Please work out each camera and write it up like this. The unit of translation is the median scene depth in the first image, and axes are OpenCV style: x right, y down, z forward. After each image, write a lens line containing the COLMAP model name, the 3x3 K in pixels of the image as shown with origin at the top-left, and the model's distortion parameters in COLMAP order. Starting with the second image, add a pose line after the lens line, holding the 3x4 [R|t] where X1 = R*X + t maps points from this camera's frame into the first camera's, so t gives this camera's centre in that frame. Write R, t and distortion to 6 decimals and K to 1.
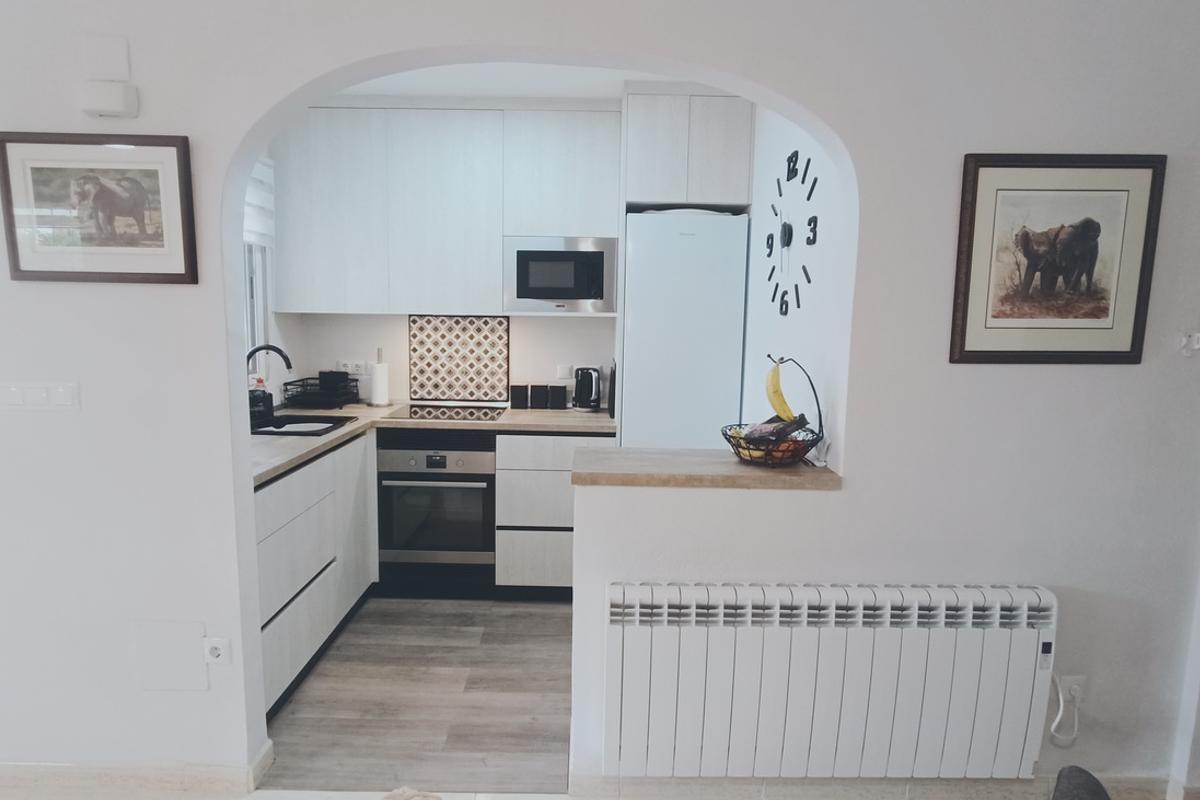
lens RADIAL K [[654.6, 0, 580.7], [0, 654.6, 396.4], [0, 0, 1]] dist [-0.048846, 0.037552]
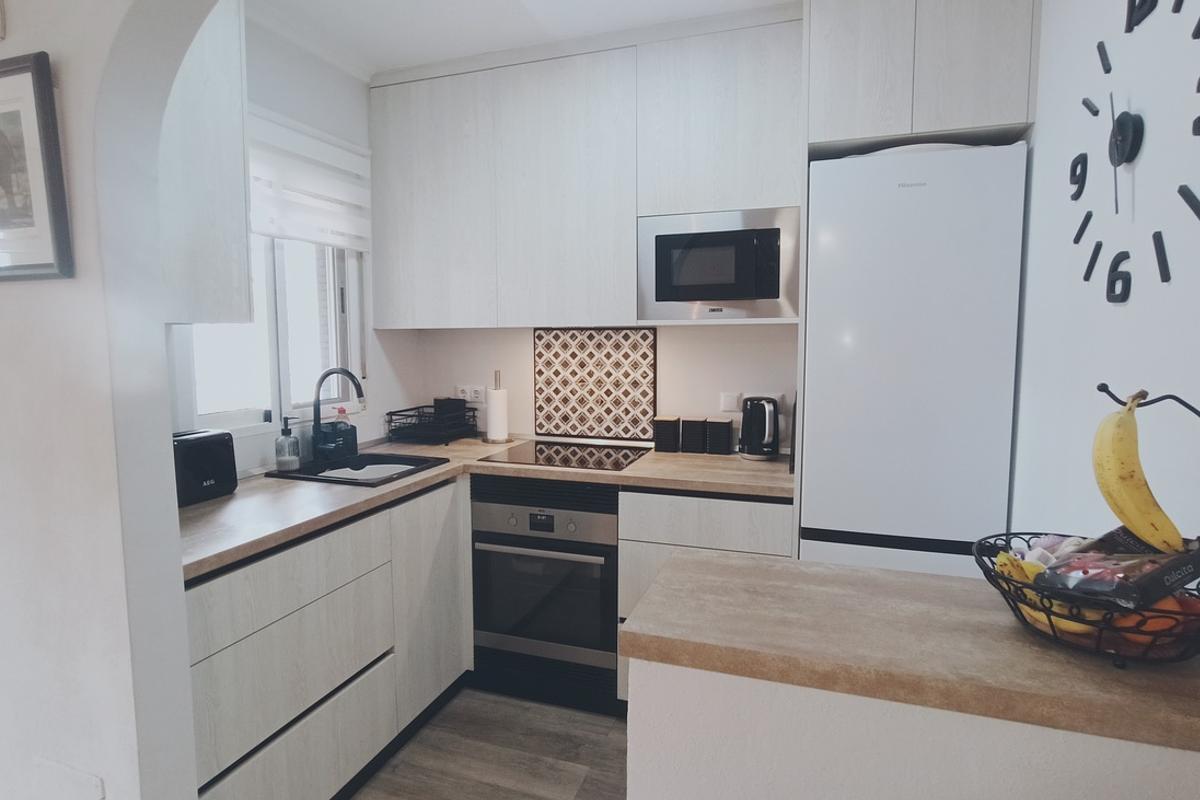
lens RADIAL K [[654.6, 0, 580.7], [0, 654.6, 396.4], [0, 0, 1]] dist [-0.048846, 0.037552]
pose [[0.943912, 0.007709, -0.330106, 0.059158], [-0.018033, 0.999439, -0.028224, -0.021303], [0.329704, 0.032594, 0.943522, 0.272628]]
